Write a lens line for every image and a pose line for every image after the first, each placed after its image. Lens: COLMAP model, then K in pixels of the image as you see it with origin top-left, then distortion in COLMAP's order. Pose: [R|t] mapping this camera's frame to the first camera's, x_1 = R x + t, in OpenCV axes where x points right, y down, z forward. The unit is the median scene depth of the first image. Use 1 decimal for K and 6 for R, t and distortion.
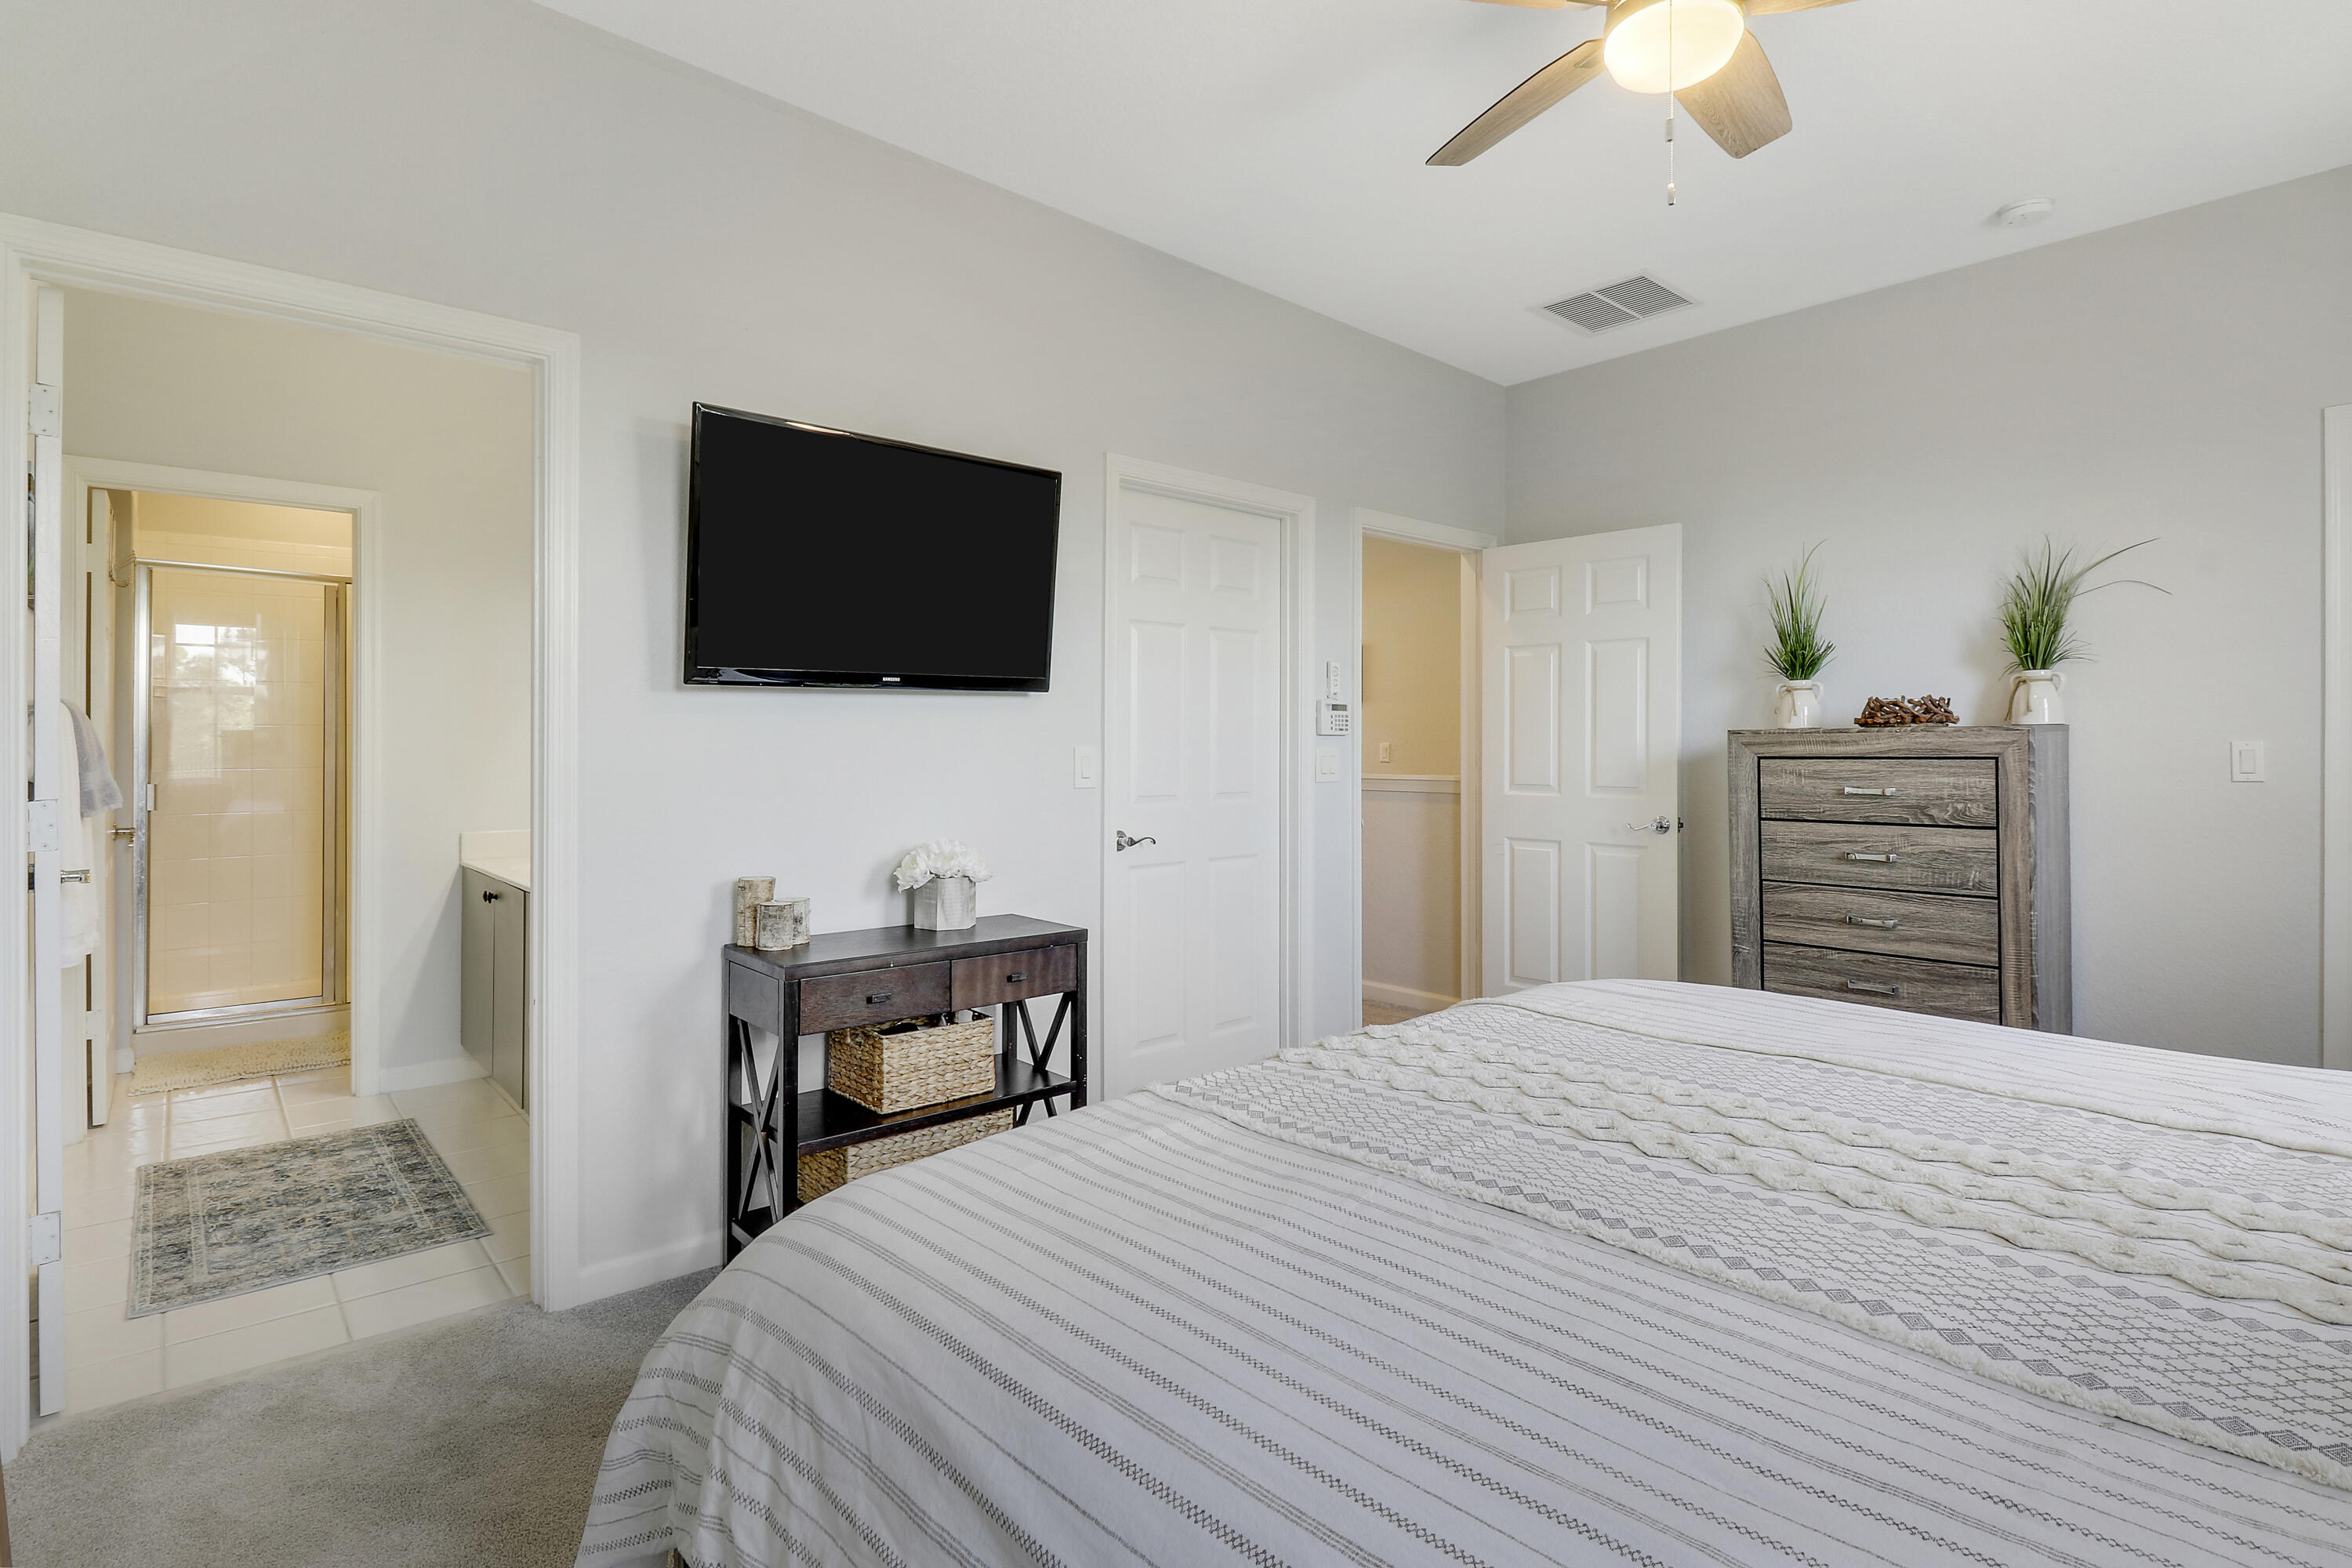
lens RADIAL K [[1157.9, 0, 1146.2], [0, 1157.9, 756.5], [0, 0, 1]] dist [-0.001461, -0.002397]
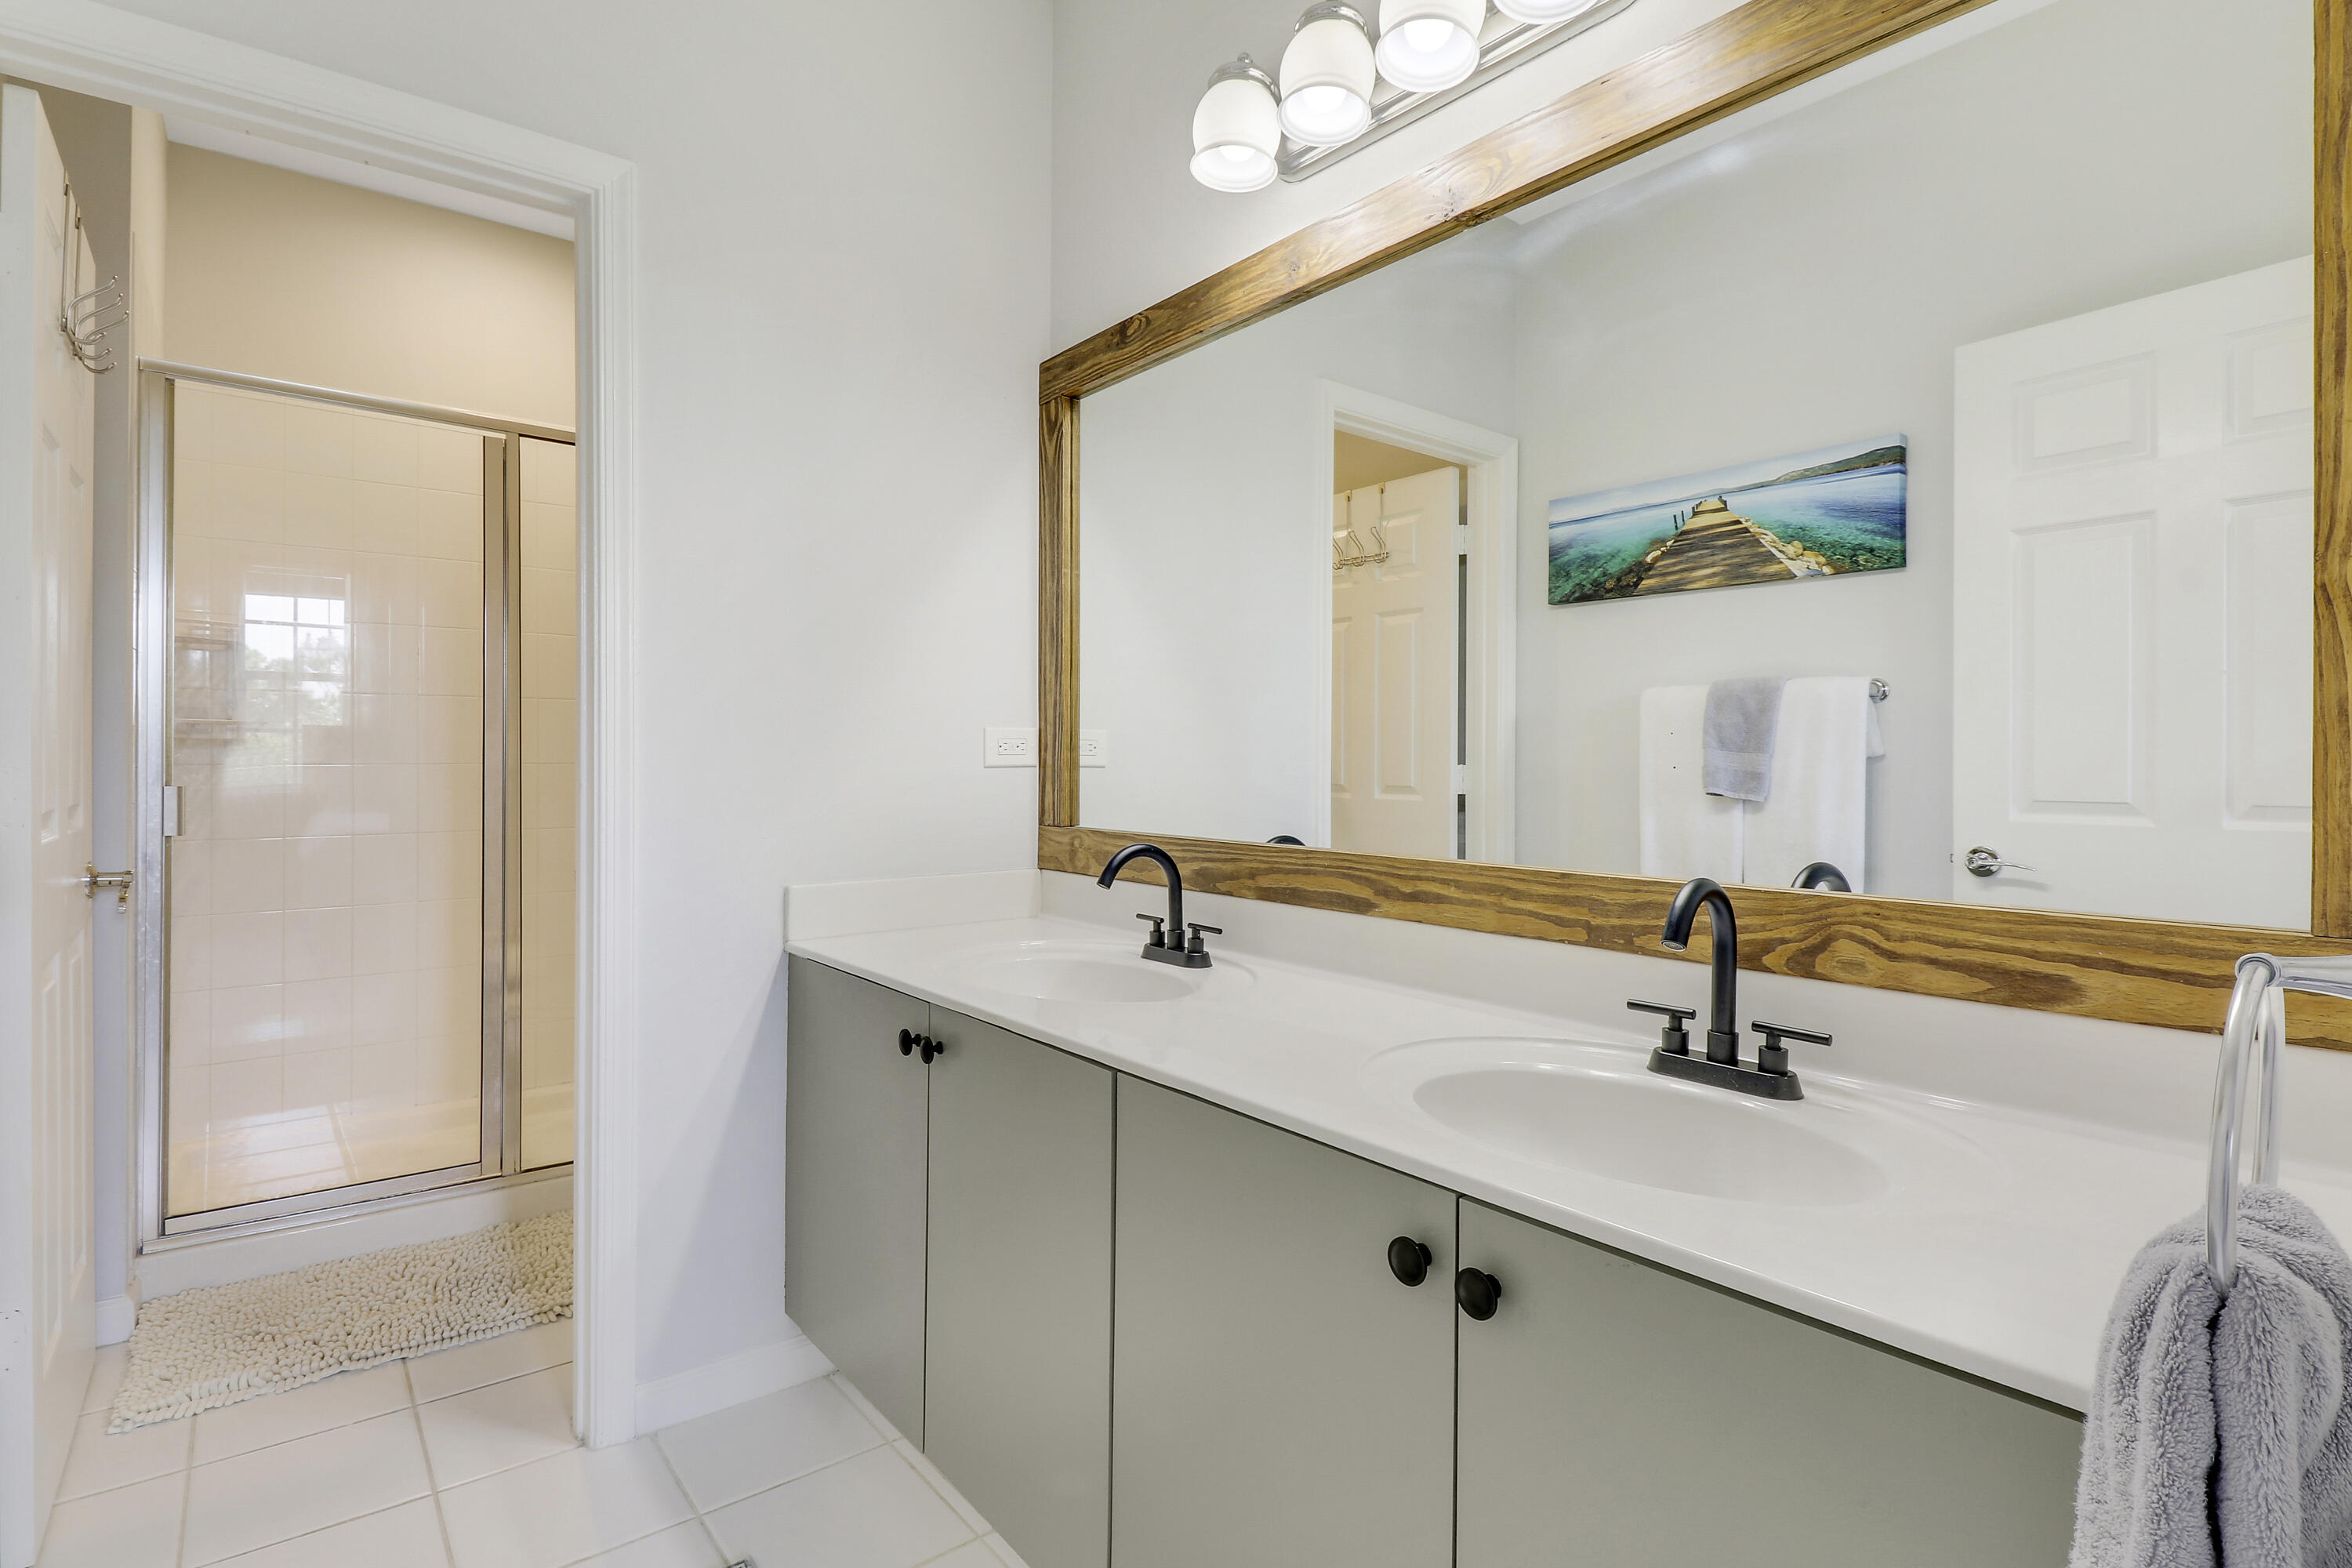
lens RADIAL K [[1144.1, 0, 1208.5], [0, 1144.1, 782.9], [0, 0, 1]] dist [-0.002485, -0.001537]
pose [[0.999980, 0.005370, -0.003206, -0.381441], [-0.005356, 0.999976, 0.004387, 0.017312], [0.003230, -0.004370, 0.999985, 0.475345]]
